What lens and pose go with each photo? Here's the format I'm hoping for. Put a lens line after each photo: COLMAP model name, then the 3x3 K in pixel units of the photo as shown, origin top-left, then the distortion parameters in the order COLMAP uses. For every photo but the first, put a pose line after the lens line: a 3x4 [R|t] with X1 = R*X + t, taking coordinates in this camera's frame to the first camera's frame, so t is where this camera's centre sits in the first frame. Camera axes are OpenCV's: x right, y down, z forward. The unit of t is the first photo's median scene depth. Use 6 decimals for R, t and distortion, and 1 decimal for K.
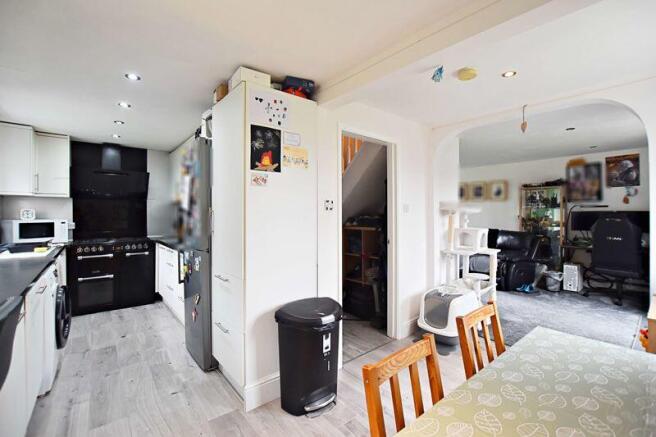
lens RADIAL K [[296.0, 0, 334.8], [0, 296.0, 214.3], [0, 0, 1]] dist [-0.026330, 0.000930]
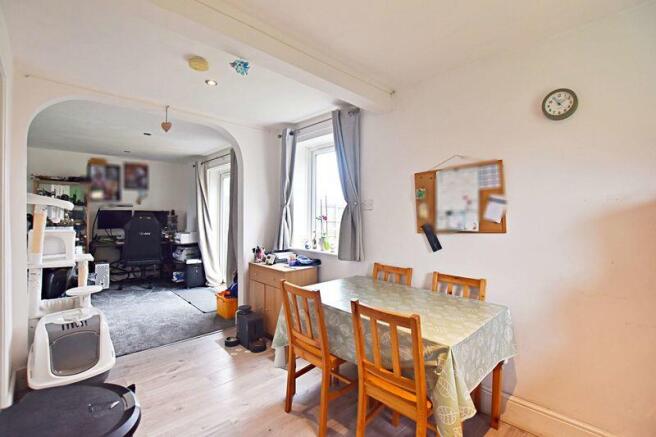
lens RADIAL K [[296.0, 0, 327.4], [0, 296.0, 215.9], [0, 0, 1]] dist [-0.026330, 0.000930]
pose [[-0.078142, -0.001239, 0.996942, -0.365101], [-0.003377, 0.999994, 0.000978, 0.009853], [-0.996937, -0.003290, -0.078145, 0.448107]]
